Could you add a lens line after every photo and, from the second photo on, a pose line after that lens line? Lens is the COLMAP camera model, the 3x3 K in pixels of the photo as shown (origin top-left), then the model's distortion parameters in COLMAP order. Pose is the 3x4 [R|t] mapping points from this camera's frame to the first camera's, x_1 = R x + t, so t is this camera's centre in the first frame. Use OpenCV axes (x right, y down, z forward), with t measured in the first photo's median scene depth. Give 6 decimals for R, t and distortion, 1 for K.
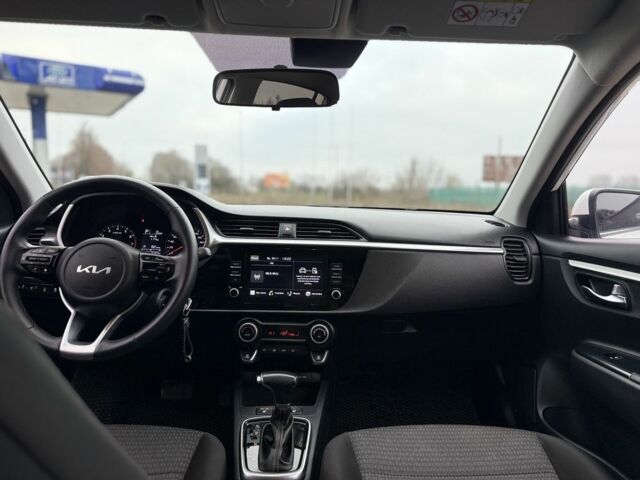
lens RADIAL K [[464.7, 0, 320.0], [0, 464.7, 240.0], [0, 0, 1]] dist [0.158544, -0.244070]
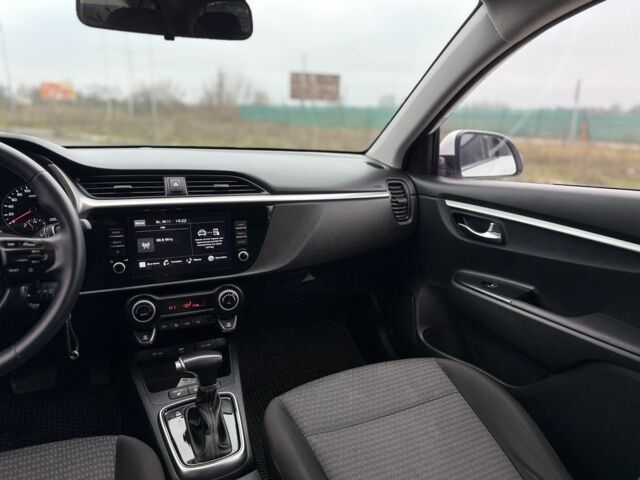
lens RADIAL K [[464.7, 0, 320.0], [0, 464.7, 240.0], [0, 0, 1]] dist [0.158544, -0.244070]
pose [[0.916793, -0.099545, 0.386756, -0.175686], [0.029907, 0.982830, 0.182072, -0.074700], [-0.398240, -0.155355, 0.904030, 0.115005]]
